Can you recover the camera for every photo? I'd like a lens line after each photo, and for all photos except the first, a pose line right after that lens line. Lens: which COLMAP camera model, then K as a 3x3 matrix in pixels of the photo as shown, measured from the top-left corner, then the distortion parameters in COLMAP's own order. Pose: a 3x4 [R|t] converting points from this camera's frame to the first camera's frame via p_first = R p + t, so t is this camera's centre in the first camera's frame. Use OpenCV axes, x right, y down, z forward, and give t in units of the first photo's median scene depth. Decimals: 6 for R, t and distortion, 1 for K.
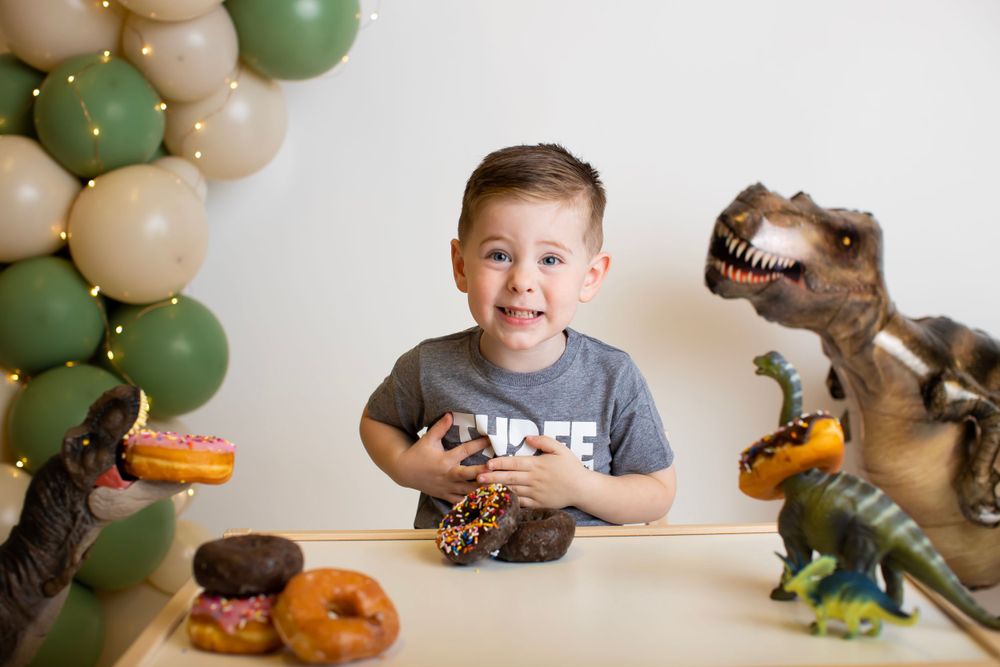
lens RADIAL K [[1460.7, 0, 505.8], [0, 1460.7, 325.5], [0, 0, 1]] dist [-0.128931, 0.000000]
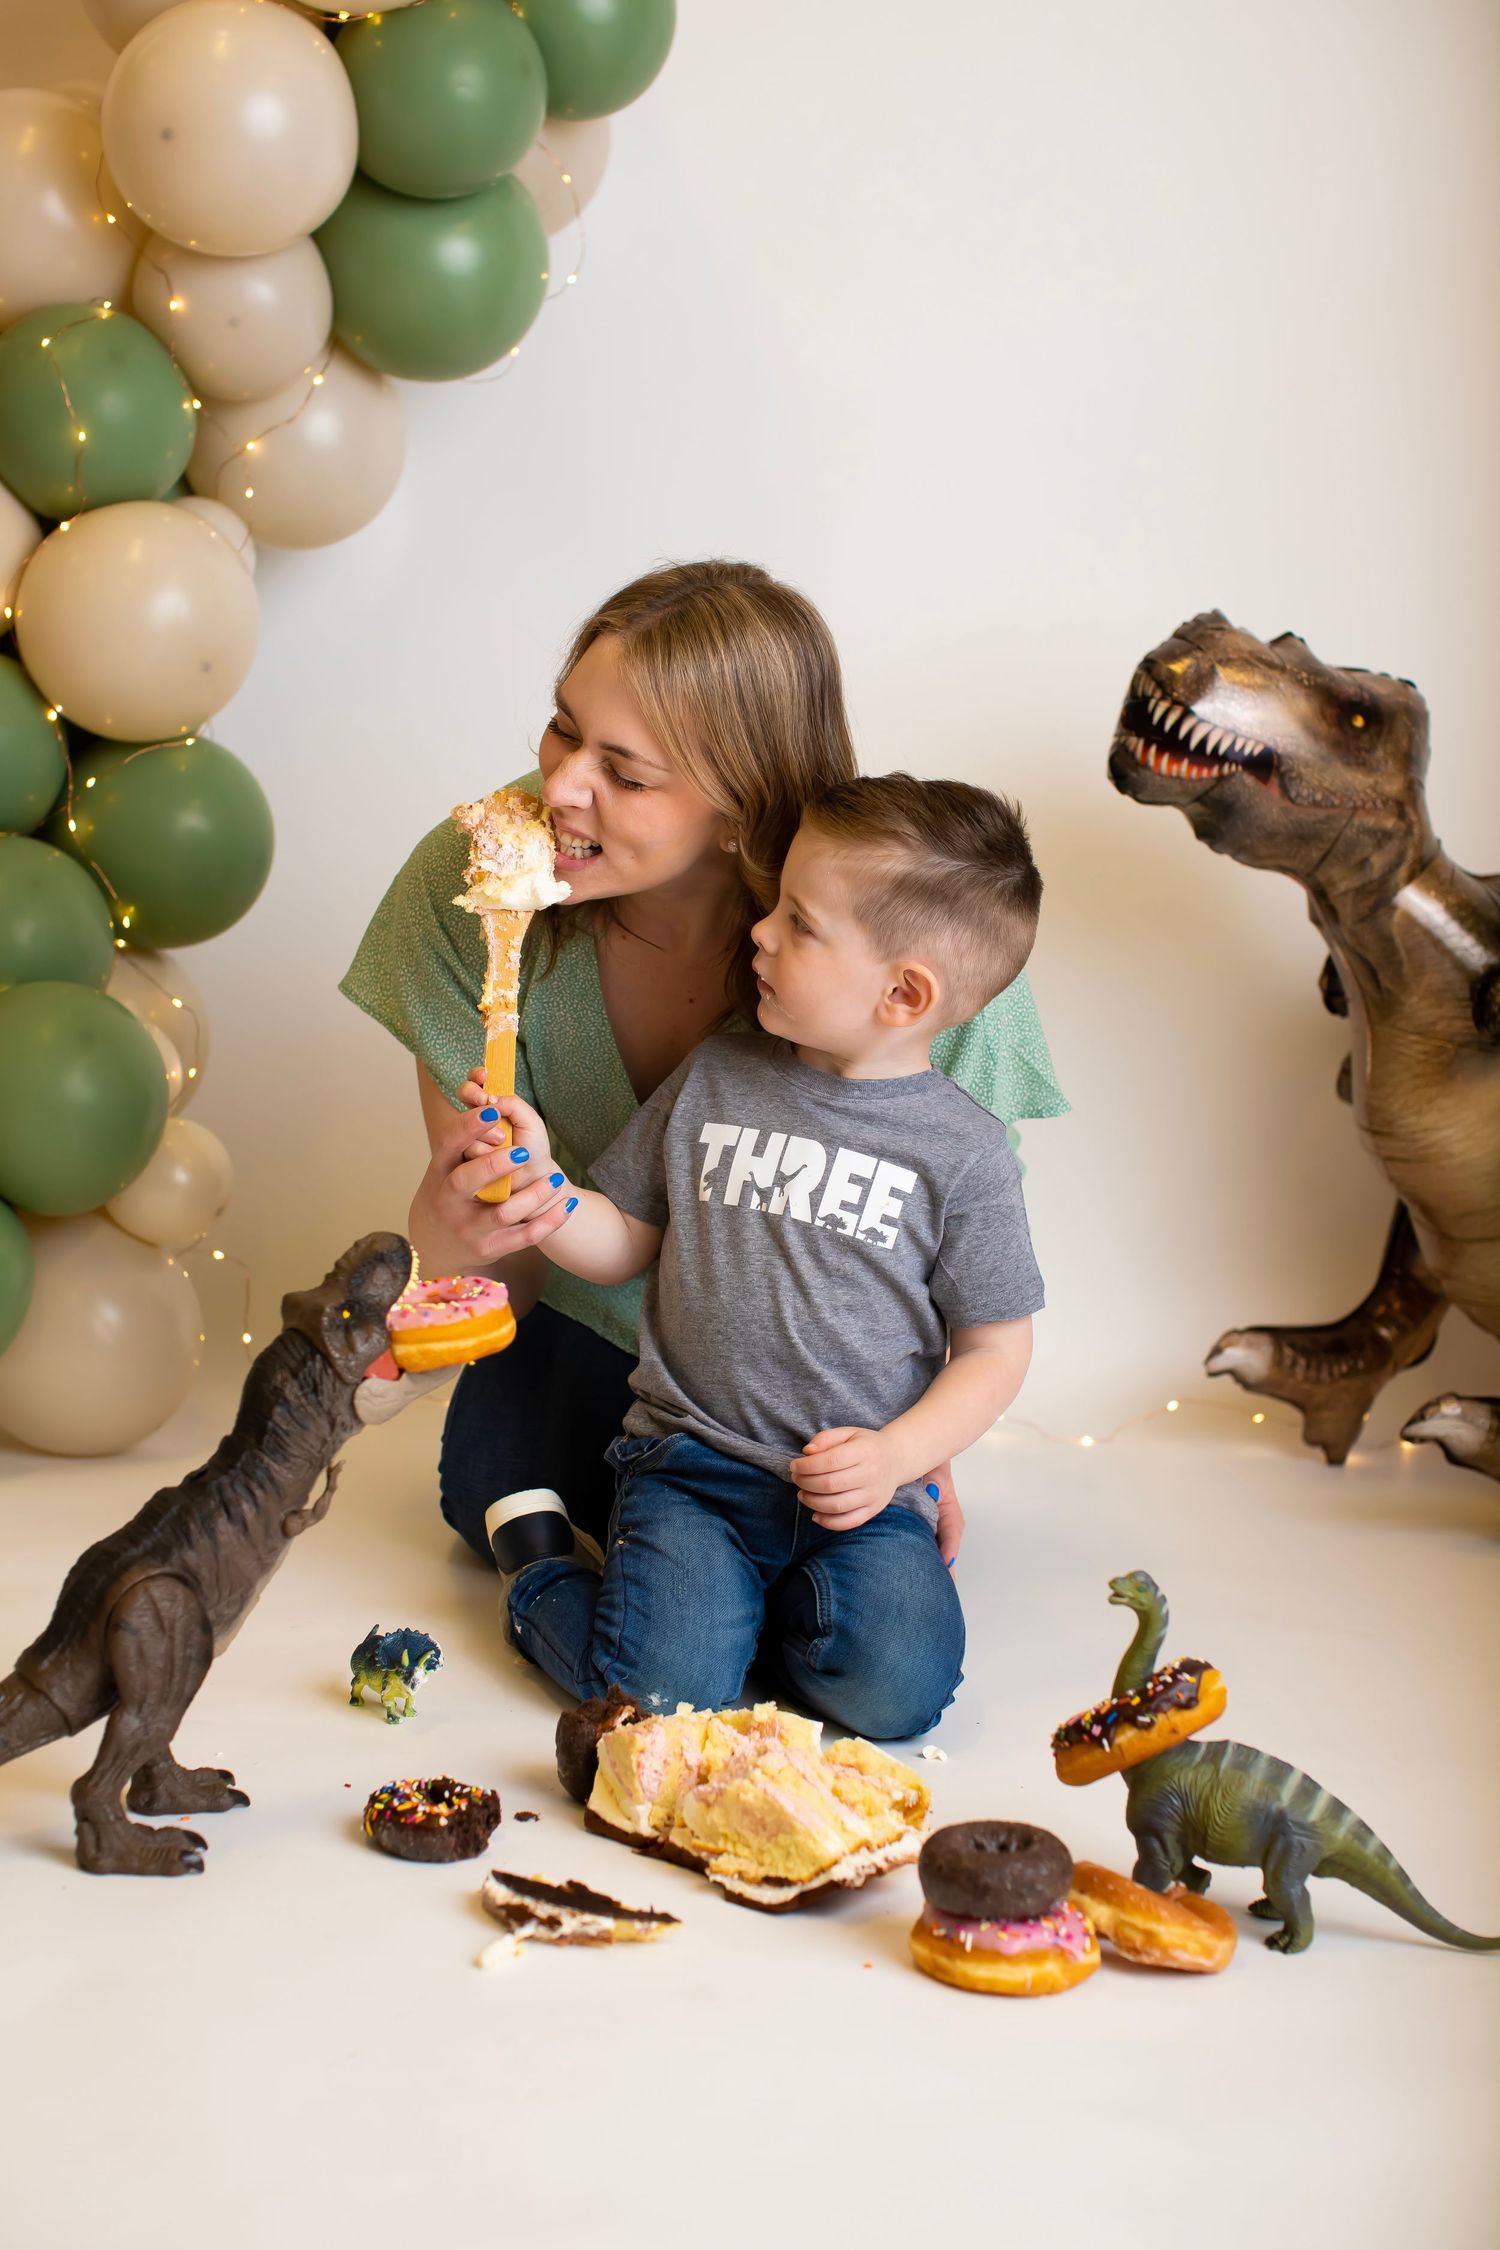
lens RADIAL K [[3286.5, 0, 784.8], [0, 3286.5, 1120.2], [0, 0, 1]] dist [-0.128931, 0.000000]
pose [[0.997128, 0.075728, -0.000778, 0.019258], [-0.075684, 0.996807, 0.025454, 0.084094], [0.002704, -0.025322, 0.999676, -0.307839]]
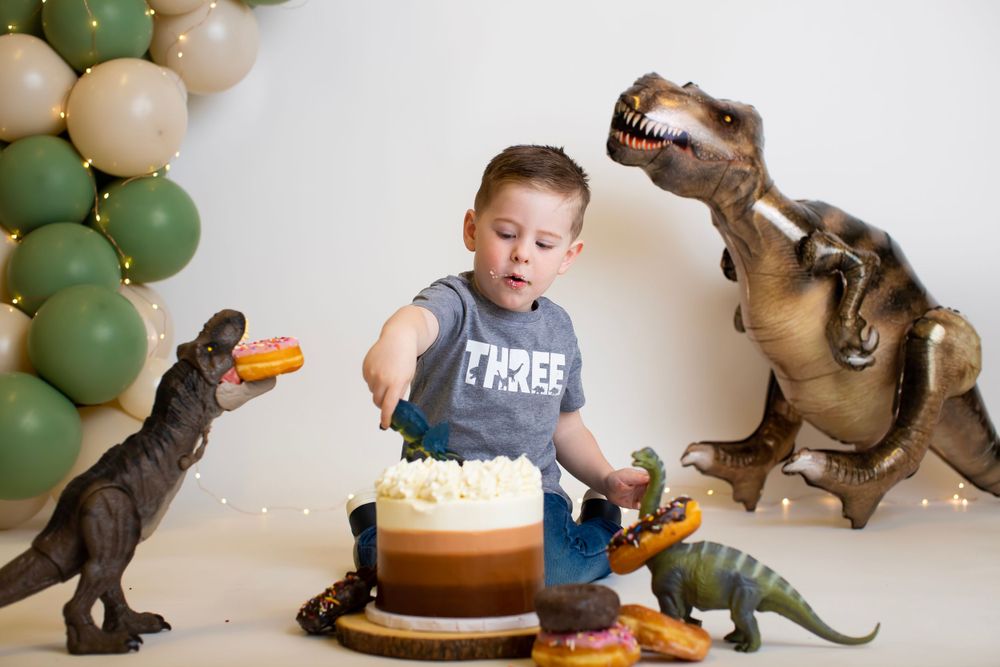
lens RADIAL K [[1460.7, 0, 510.9], [0, 1460.7, 315.6], [0, 0, 1]] dist [-0.128931, 0.000000]
pose [[0.999865, 0.010607, 0.012551, 0.045434], [-0.009180, 0.994026, -0.108754, 0.227847], [-0.013630, 0.108624, 0.993989, -0.151257]]
